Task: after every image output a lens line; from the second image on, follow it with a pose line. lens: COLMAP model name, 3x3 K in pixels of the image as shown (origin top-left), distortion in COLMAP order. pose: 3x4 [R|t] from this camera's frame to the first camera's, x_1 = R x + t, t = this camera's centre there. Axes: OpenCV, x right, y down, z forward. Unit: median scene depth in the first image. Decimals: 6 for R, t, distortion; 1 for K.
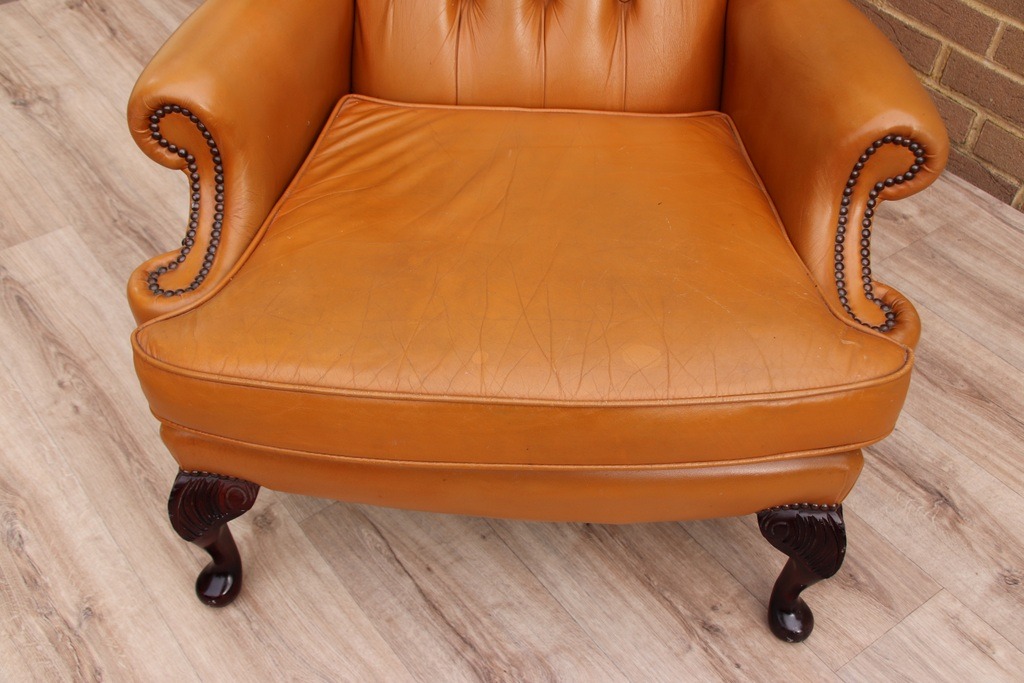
lens RADIAL K [[1135.3, 0, 518.0], [0, 1135.3, 344.2], [0, 0, 1]] dist [-0.000378, 0.348122]
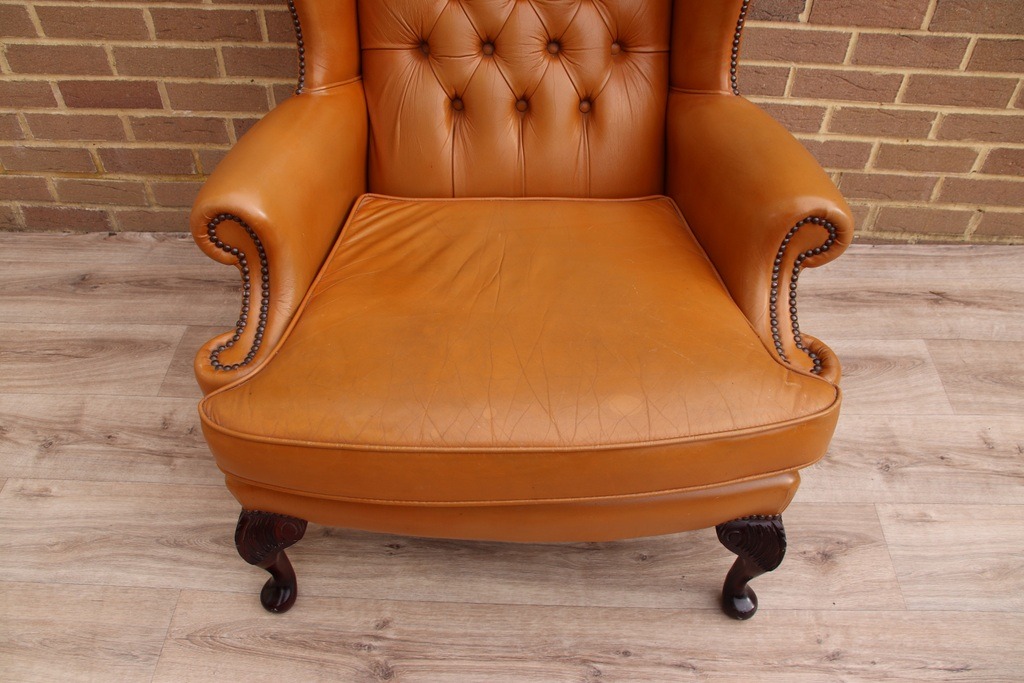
lens RADIAL K [[863.5, 0, 506.7], [0, 863.5, 346.8], [0, 0, 1]] dist [-0.144569, 0.143979]
pose [[0.998929, -0.041384, 0.020702, -0.027035], [0.041695, 0.999020, -0.014851, -0.040316], [-0.020068, 0.015698, 0.999675, 0.085633]]
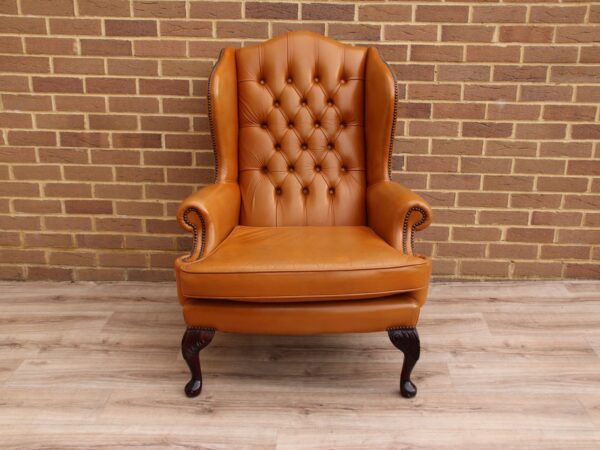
lens RADIAL K [[705.0, 0, 302.2], [0, 705.0, 231.3], [0, 0, 1]] dist [-0.052902, 0.293713]
pose [[0.998731, -0.033232, 0.037851, 0.020233], [0.046729, 0.891792, -0.450026, 0.749969], [-0.018800, 0.451224, 0.892213, -0.740760]]
